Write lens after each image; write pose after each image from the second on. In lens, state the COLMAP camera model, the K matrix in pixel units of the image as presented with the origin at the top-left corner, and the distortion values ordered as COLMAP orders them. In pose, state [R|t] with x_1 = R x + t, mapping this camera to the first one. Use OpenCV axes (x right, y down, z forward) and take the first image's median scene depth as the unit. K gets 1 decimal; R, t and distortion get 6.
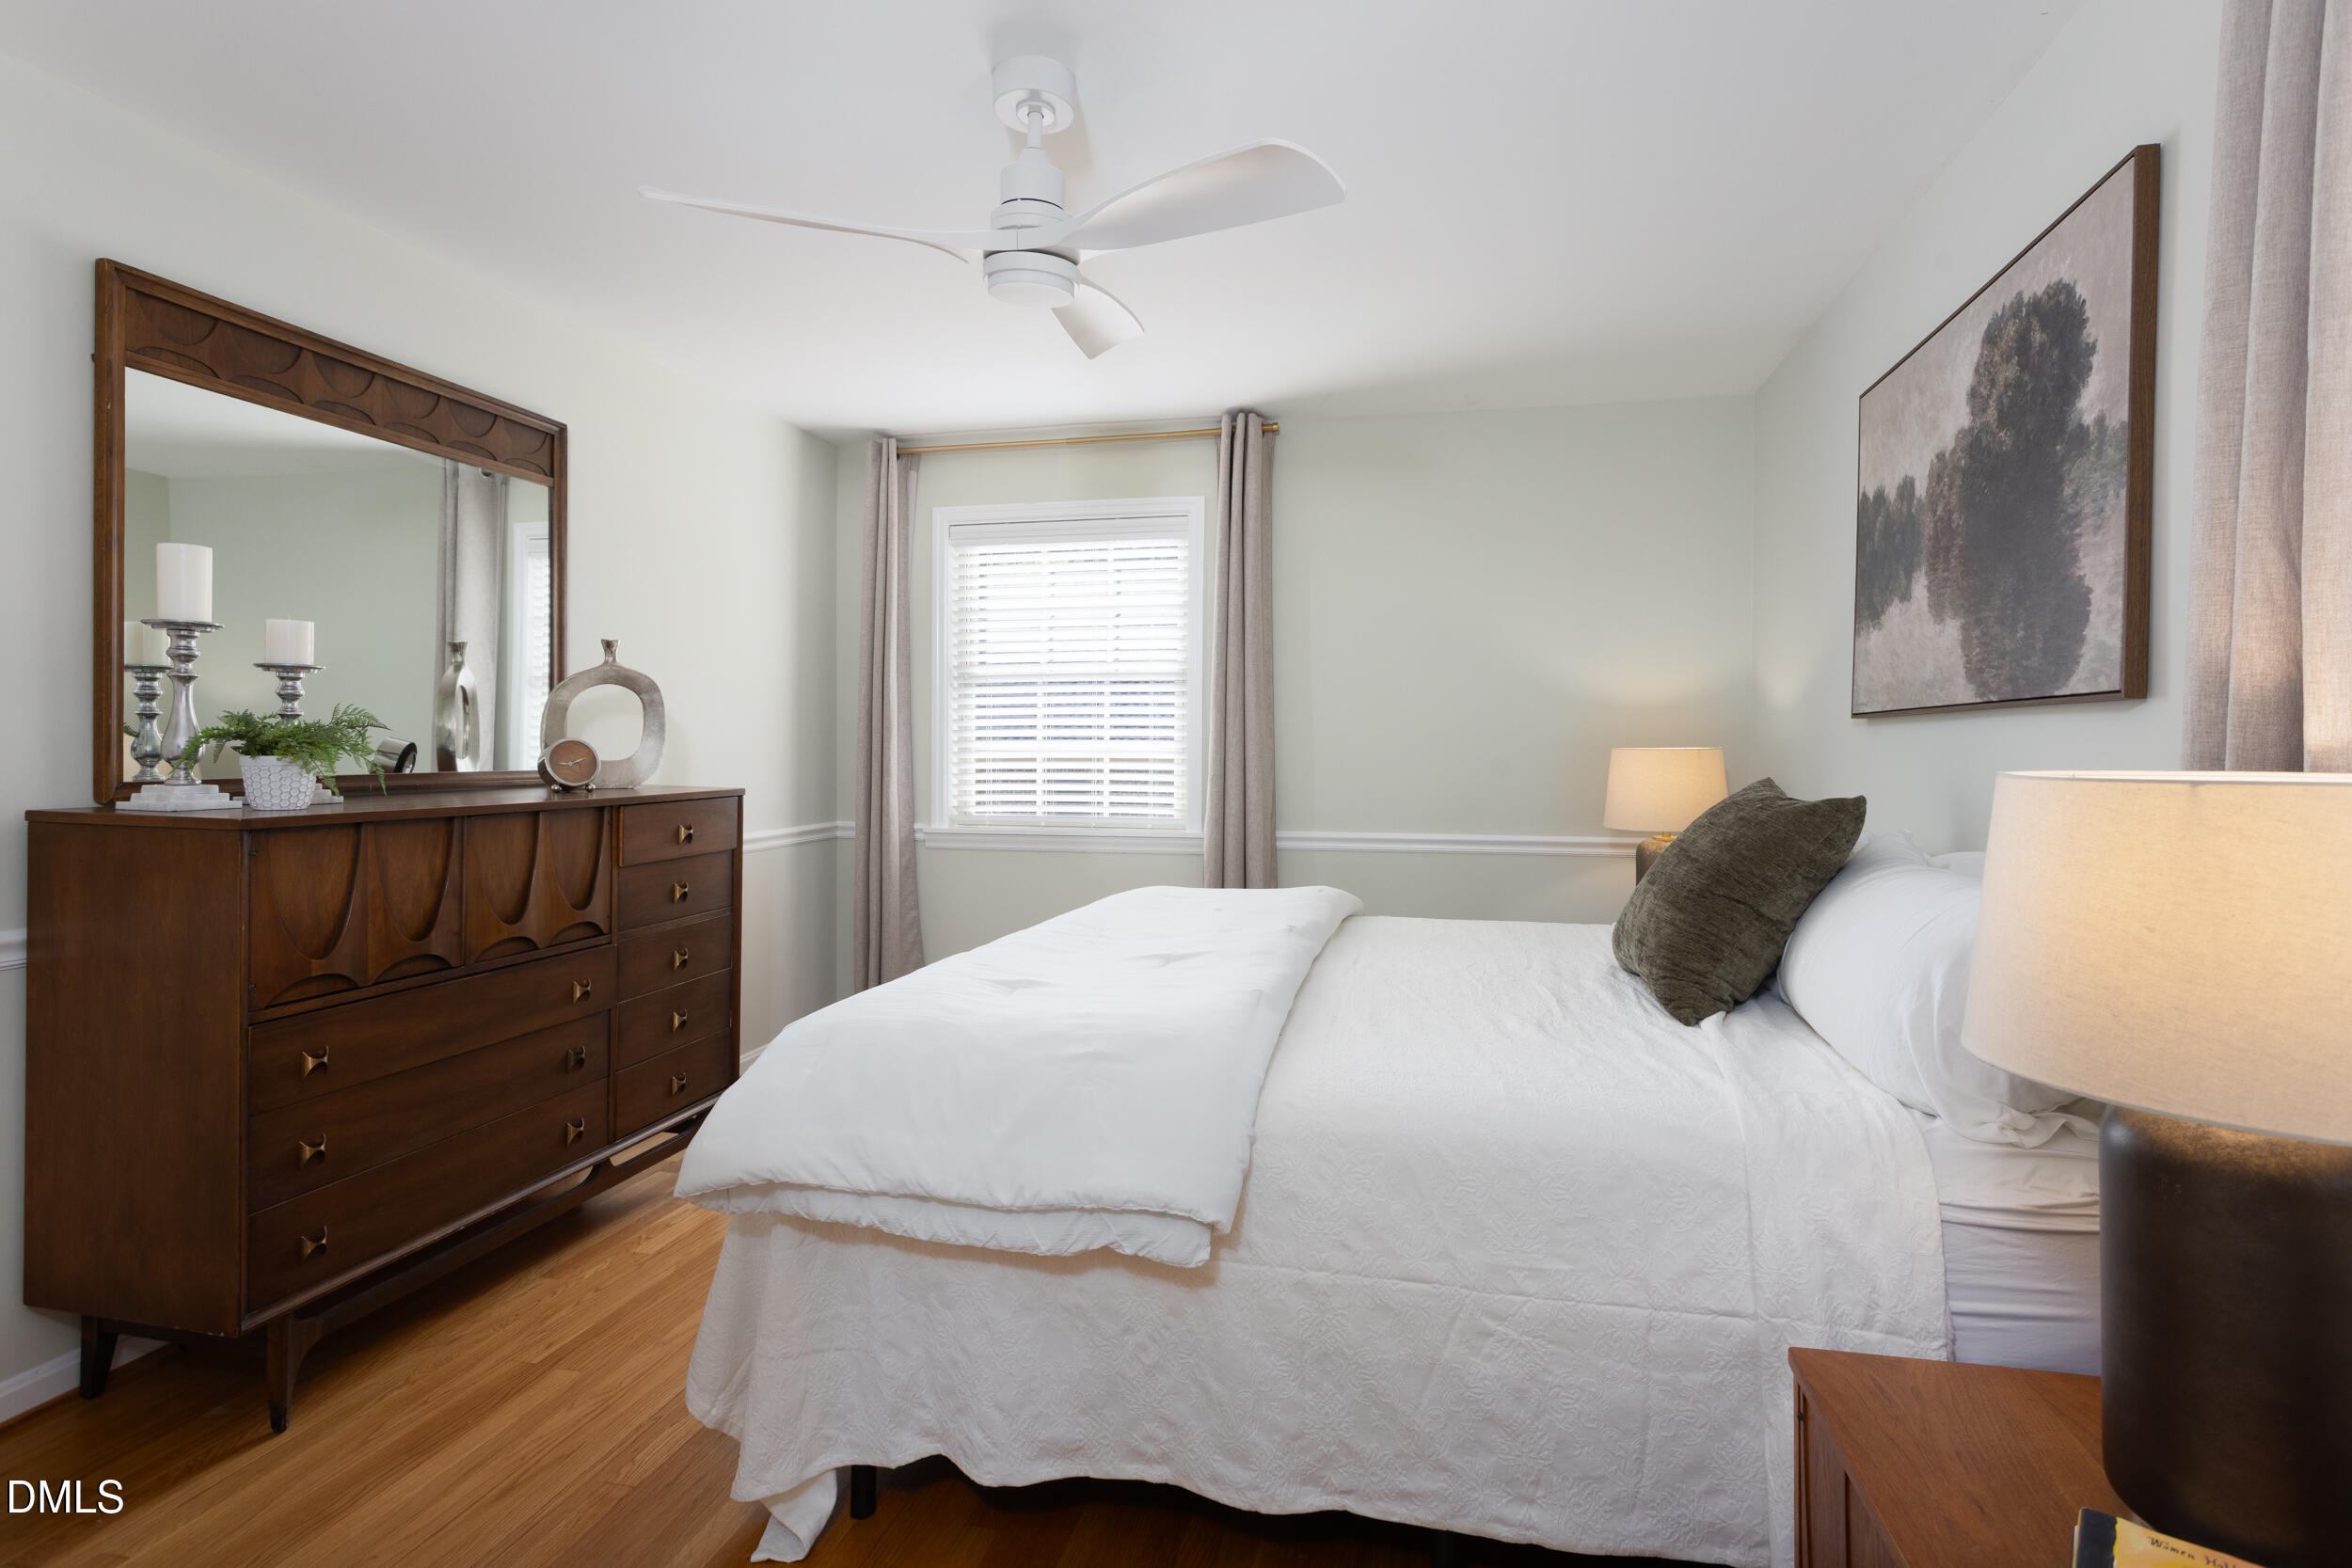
lens RADIAL K [[1126.5, 0, 1192.7], [0, 1126.5, 746.6], [0, 0, 1]] dist [0.001700, 0.001411]
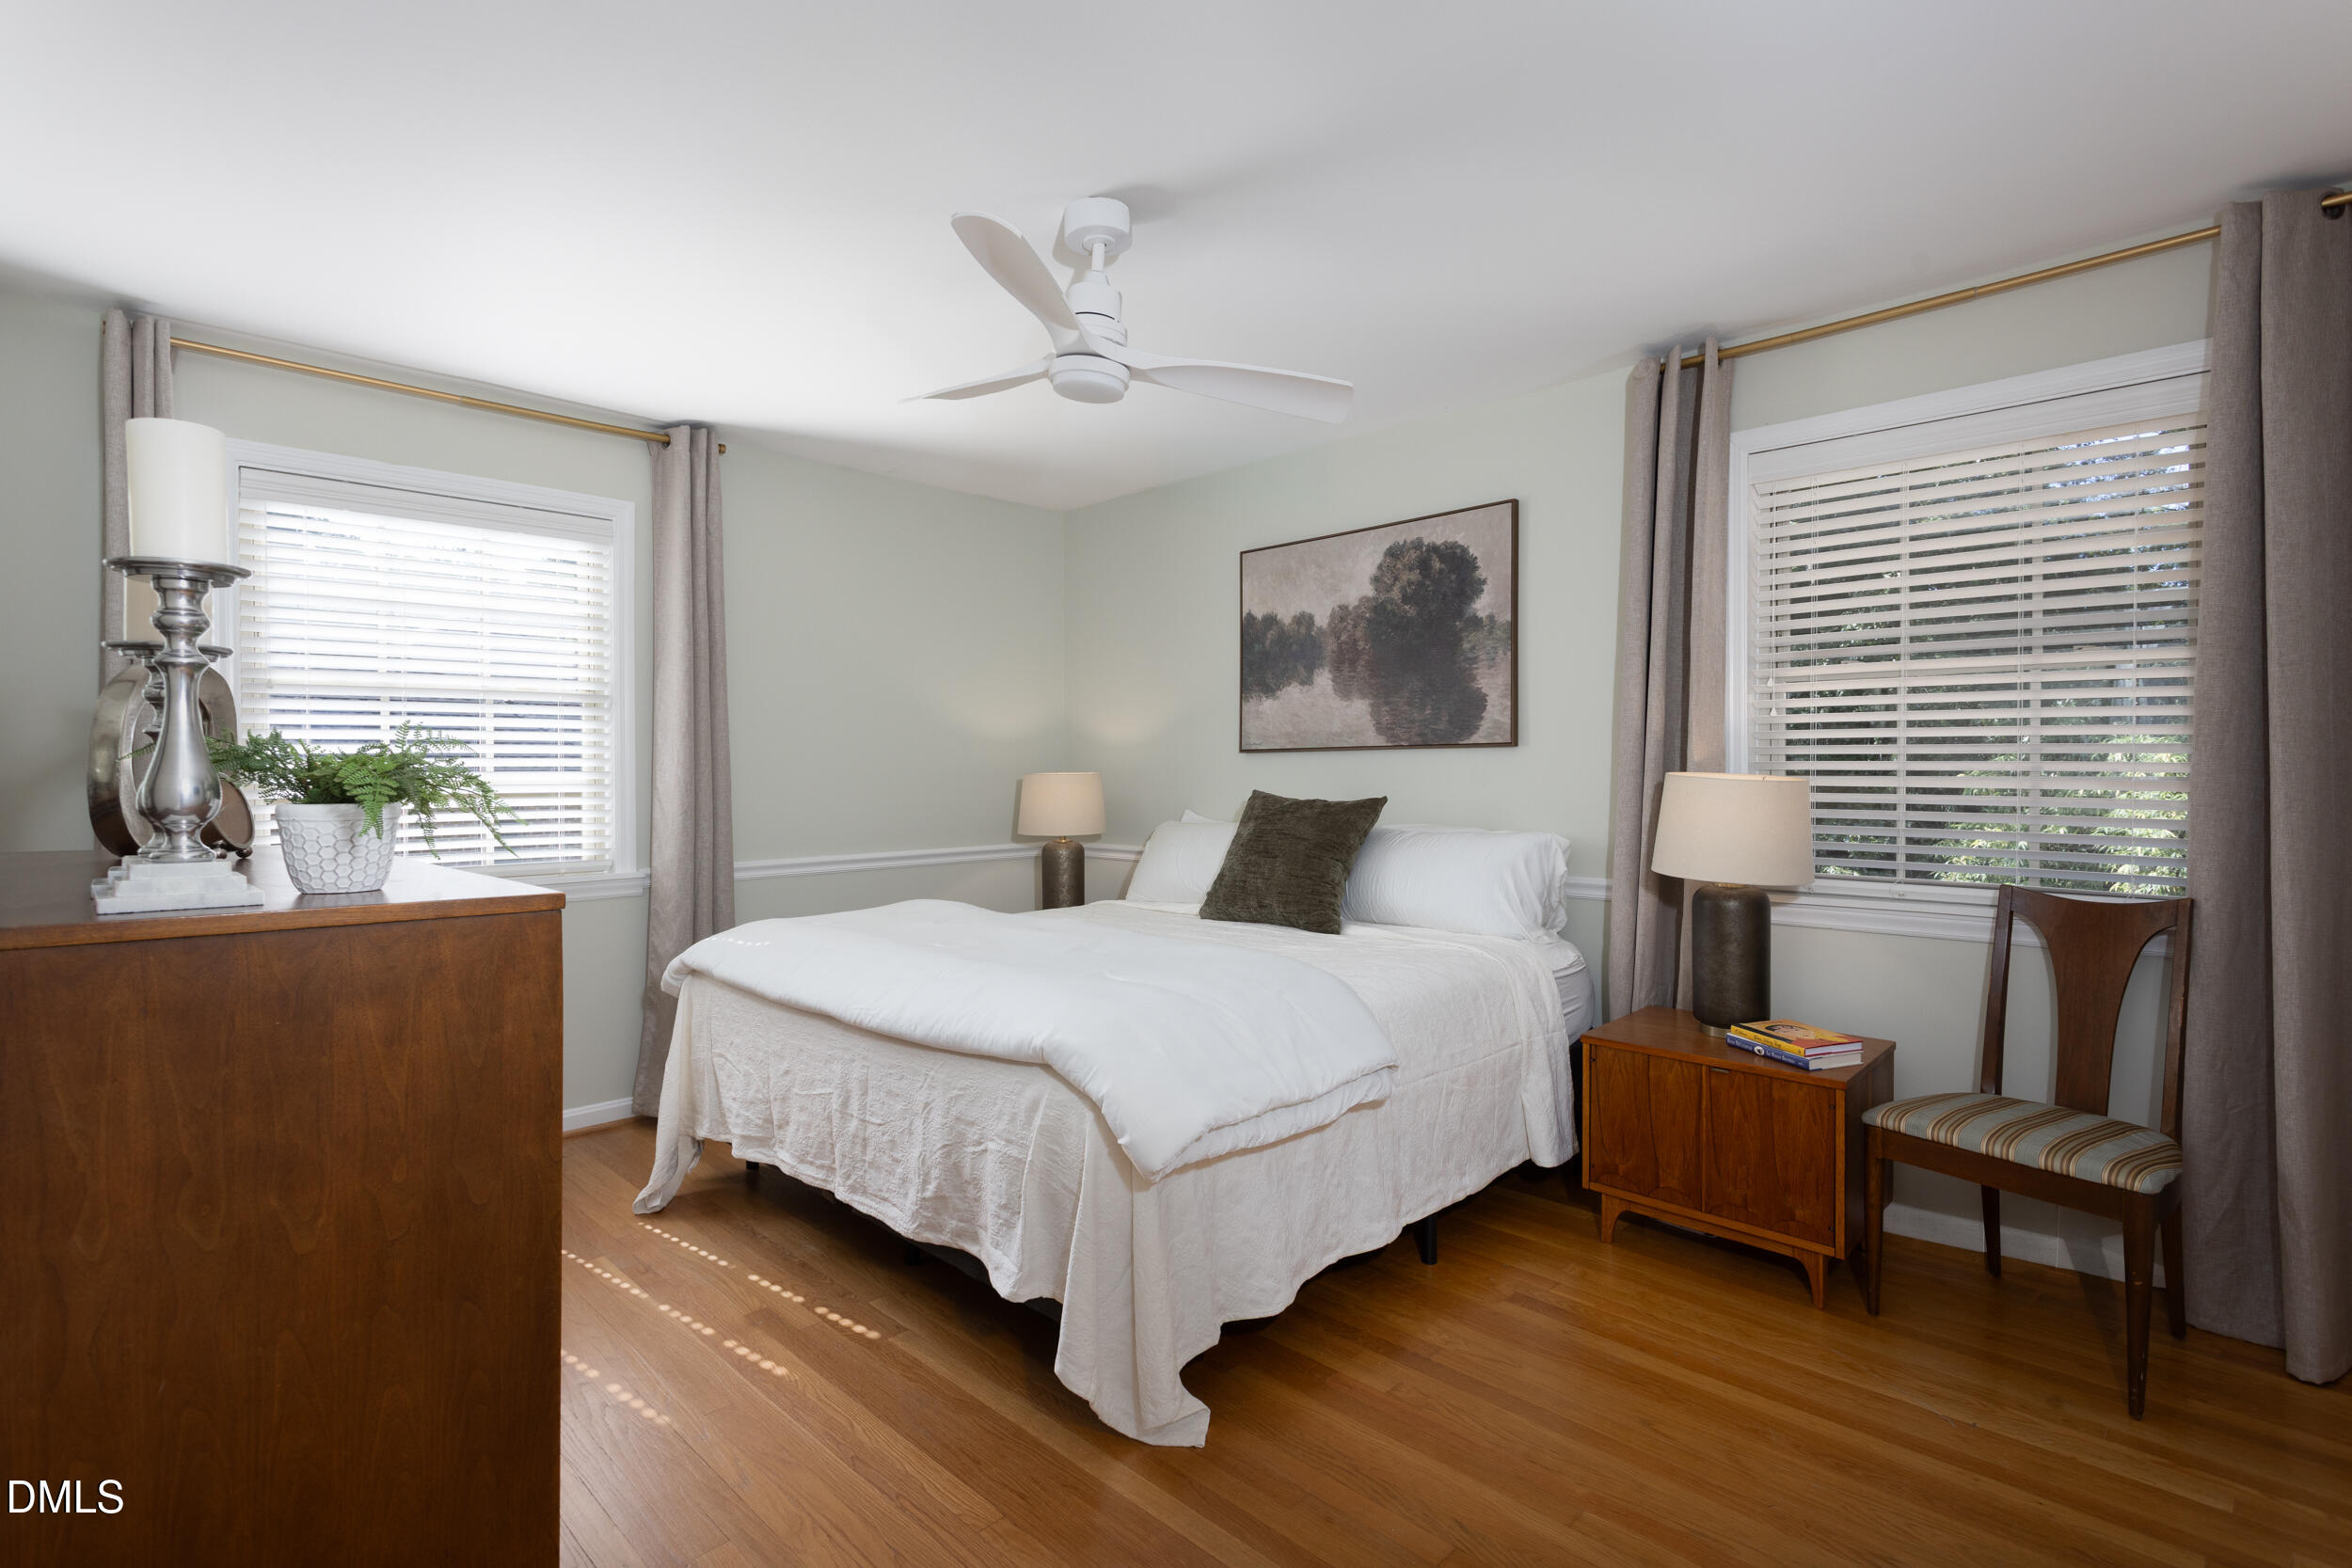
lens RADIAL K [[1126.5, 0, 1185.6], [0, 1126.5, 780.9], [0, 0, 1]] dist [0.001700, 0.001411]
pose [[0.532144, -0.015586, 0.846511, -1.136325], [0.011228, 0.999873, 0.011351, -0.005630], [-0.846580, 0.003464, 0.532251, 0.299062]]
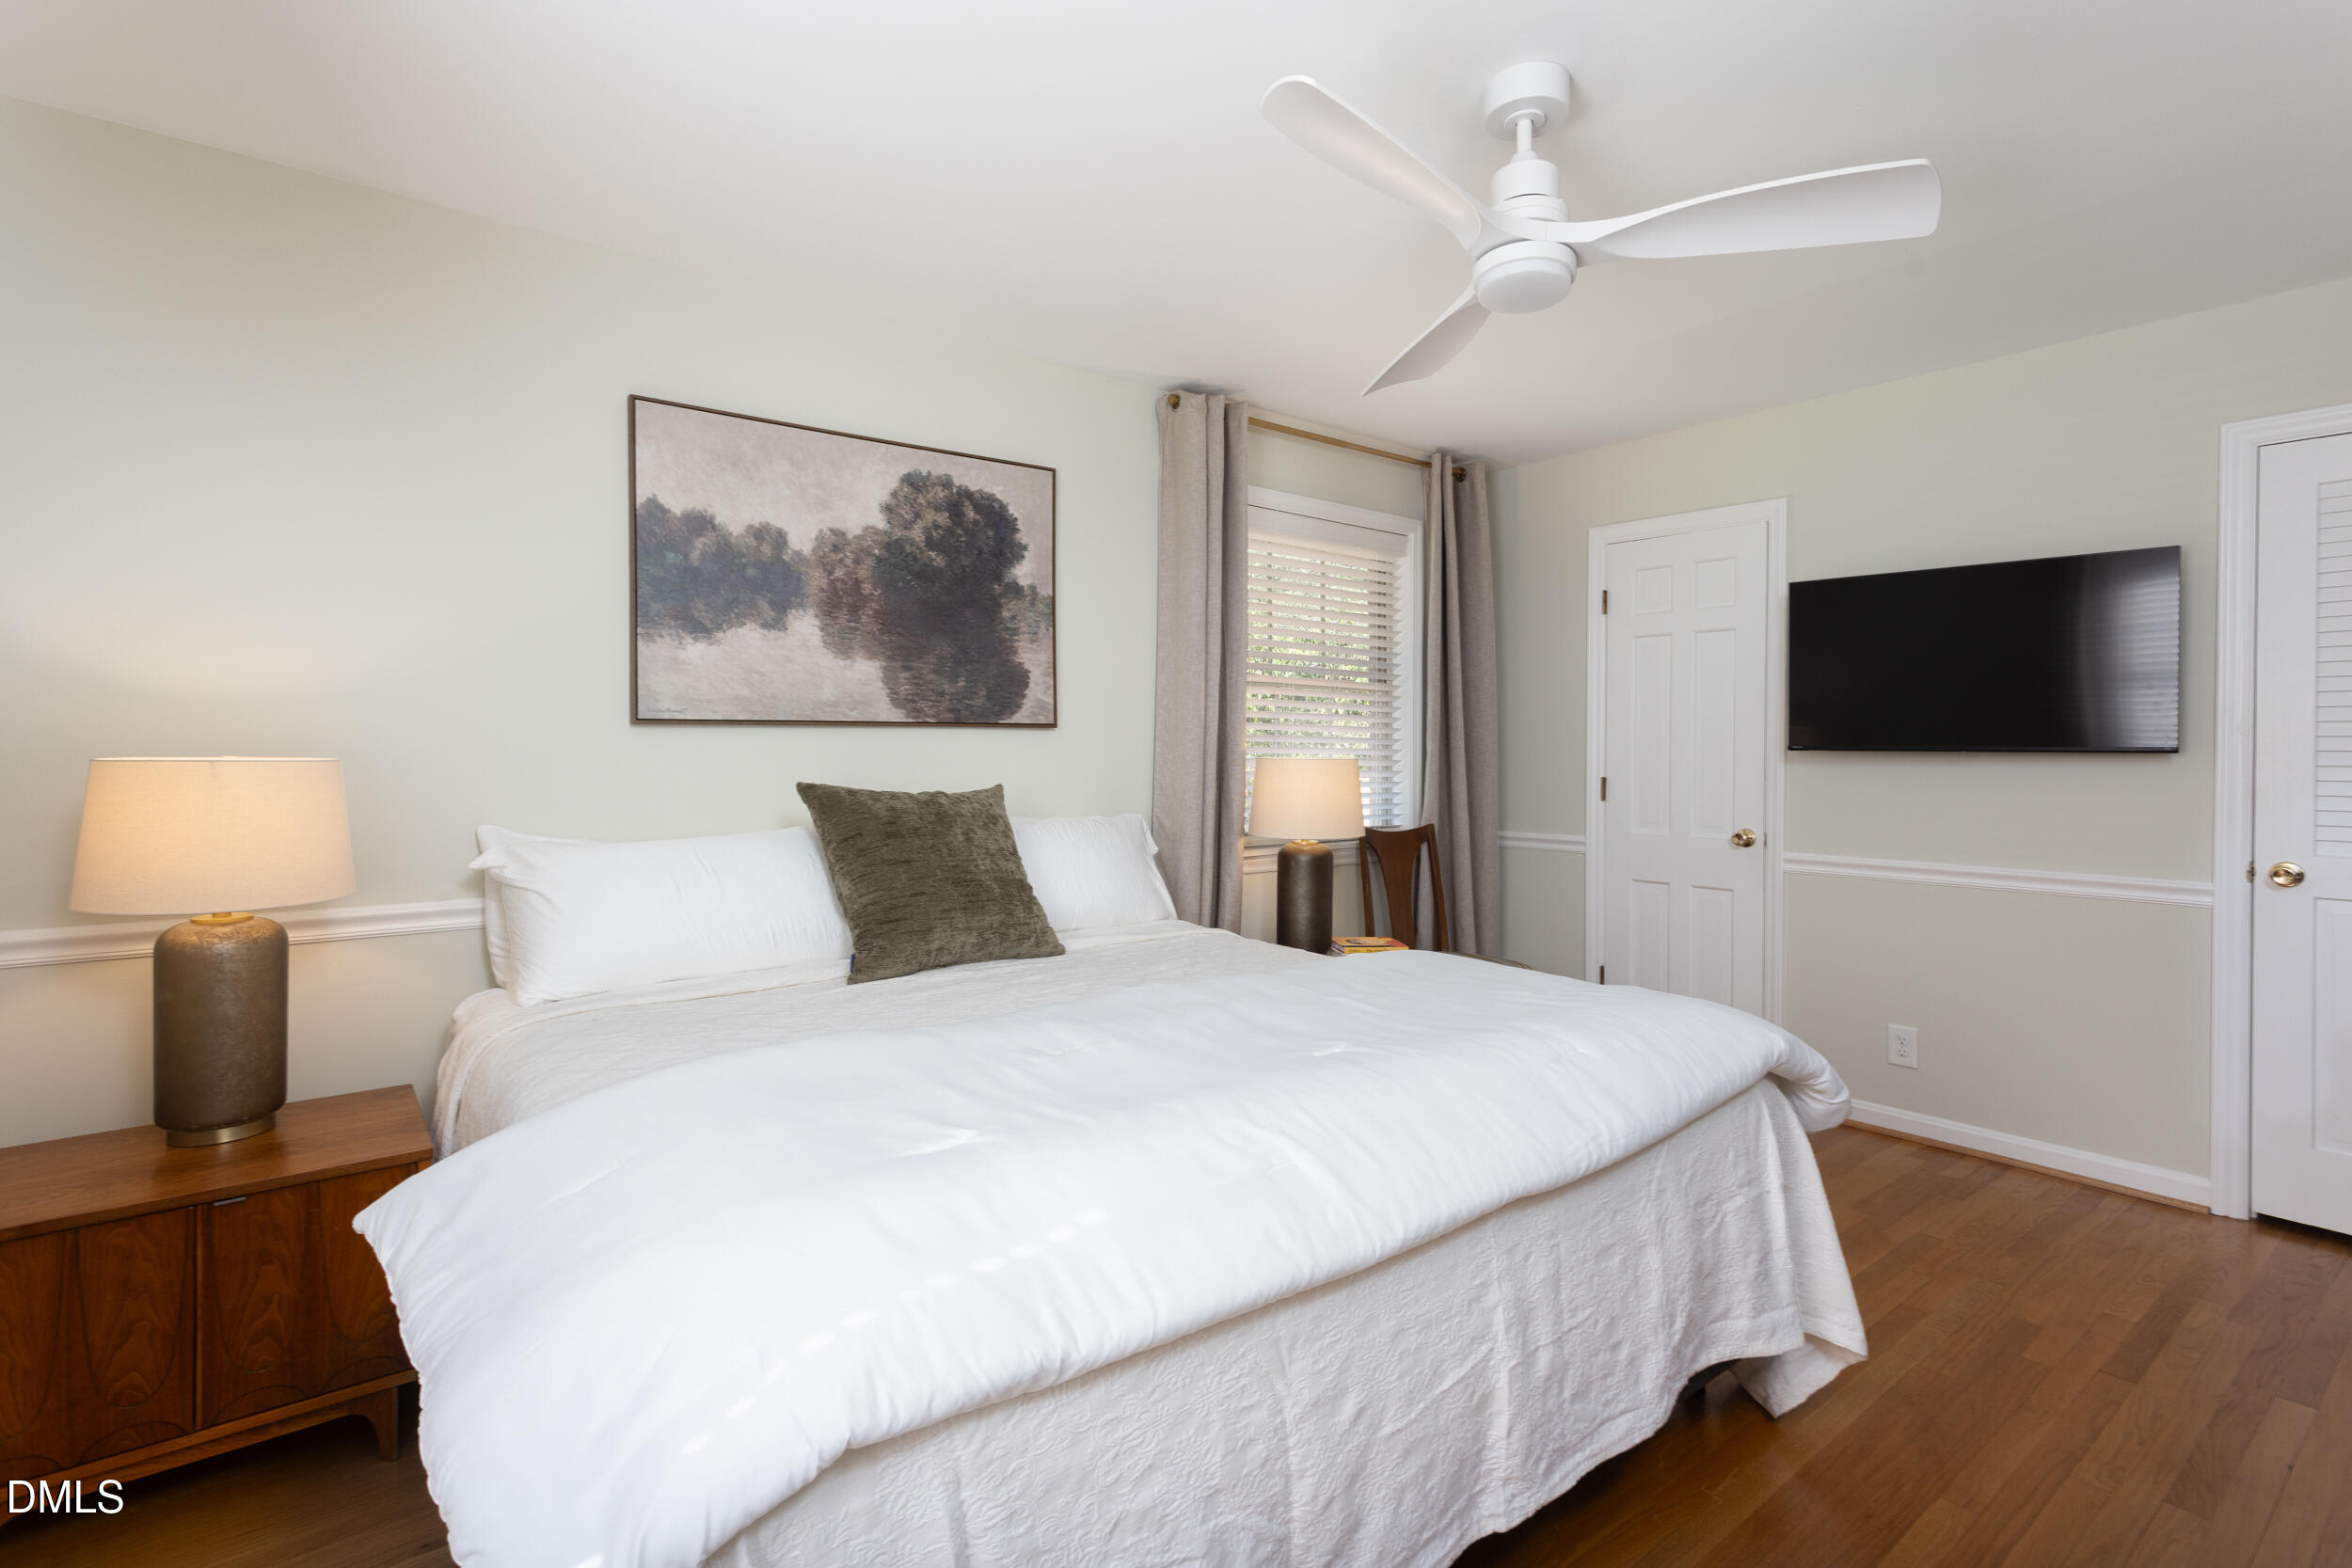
lens RADIAL K [[1126.5, 0, 1145.3], [0, 1126.5, 743.3], [0, 0, 1]] dist [0.001700, 0.001411]
pose [[-0.770503, -0.006546, 0.637402, -0.530462], [-0.004006, 0.999977, 0.005427, -0.021055], [-0.637424, 0.001628, -0.770512, 2.056709]]
